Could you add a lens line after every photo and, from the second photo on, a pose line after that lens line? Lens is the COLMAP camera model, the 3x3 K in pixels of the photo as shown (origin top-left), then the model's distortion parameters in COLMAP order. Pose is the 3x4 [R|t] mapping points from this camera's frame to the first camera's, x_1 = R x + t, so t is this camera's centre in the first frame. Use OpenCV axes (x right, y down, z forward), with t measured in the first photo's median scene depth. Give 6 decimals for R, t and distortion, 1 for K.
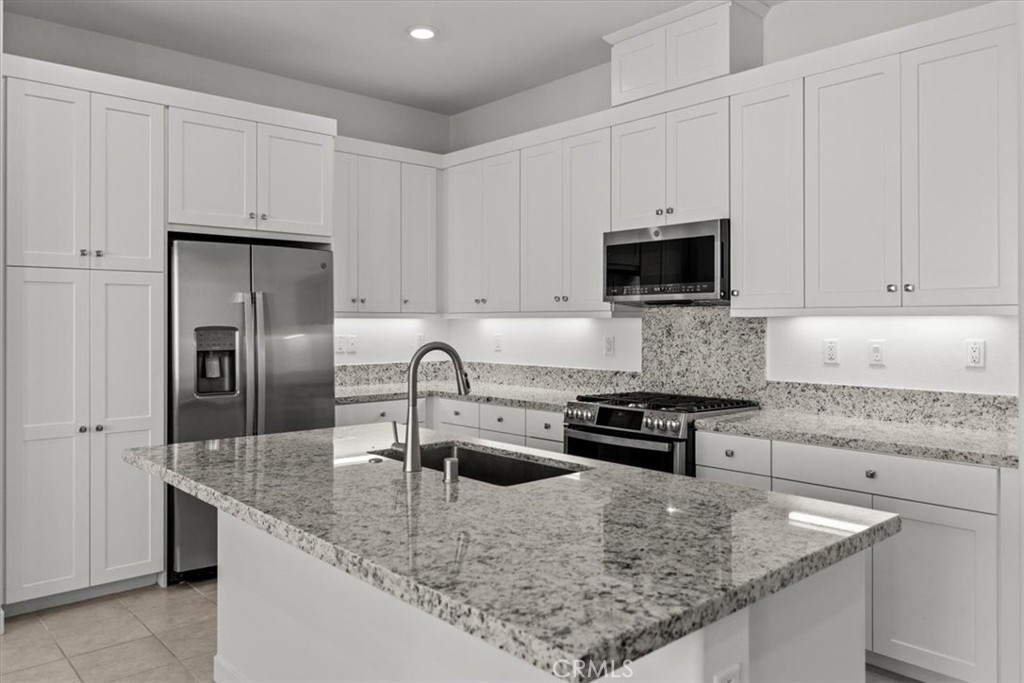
lens RADIAL K [[749.0, 0, 522.2], [0, 749.0, 319.7], [0, 0, 1]] dist [-0.002837, -0.001497]
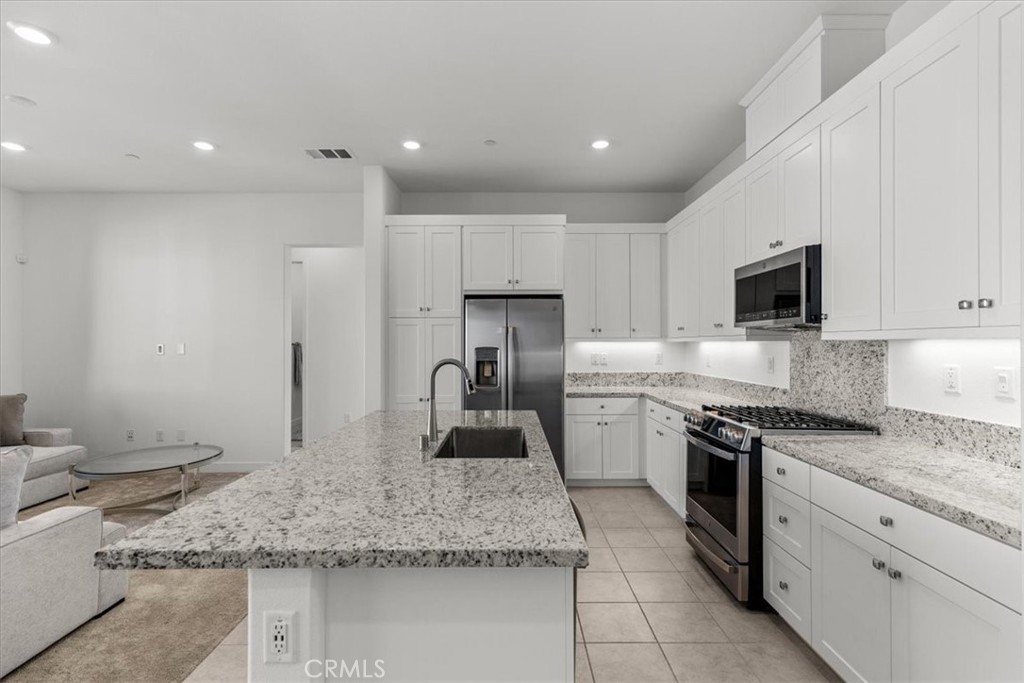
lens RADIAL K [[477.2, 0, 512.3], [0, 477.2, 343.3], [0, 0, 1]] dist [0.007164, -0.000872]
pose [[0.736842, -0.001256, -0.676064, 0.395051], [0.004068, 0.999988, 0.002576, -0.002673], [0.676053, -0.004648, 0.736838, 0.224772]]
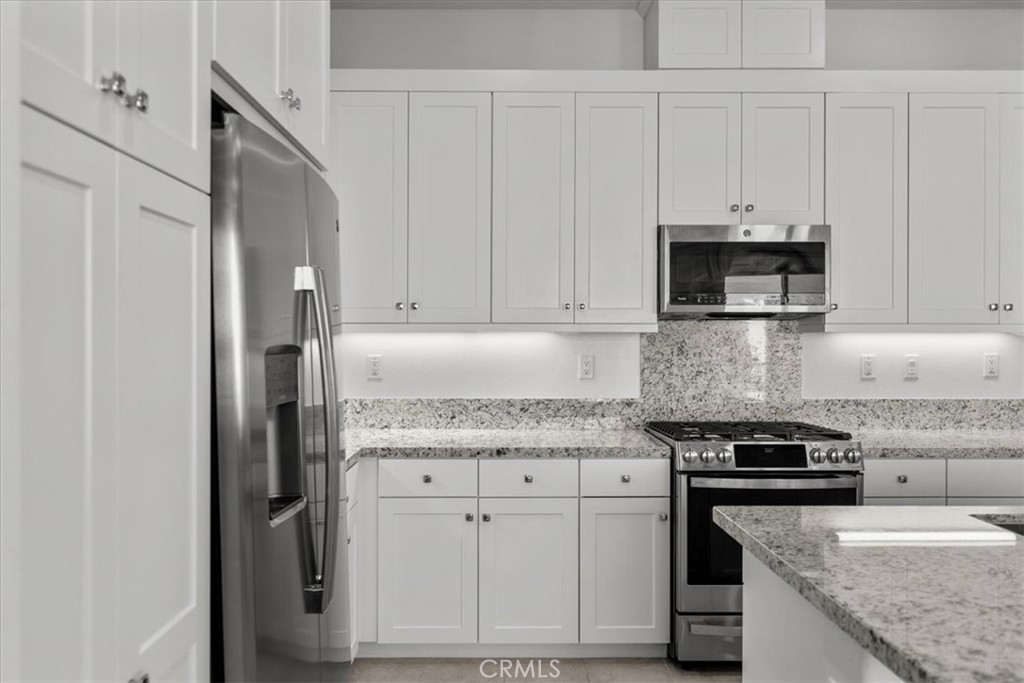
lens RADIAL K [[749.0, 0, 514.9], [0, 749.0, 343.7], [0, 0, 1]] dist [-0.002837, -0.001497]
pose [[0.670971, -0.003934, 0.741473, -0.641408], [-0.003547, 0.999957, 0.008516, 0.003542], [-0.741475, -0.008344, 0.670928, 0.641562]]
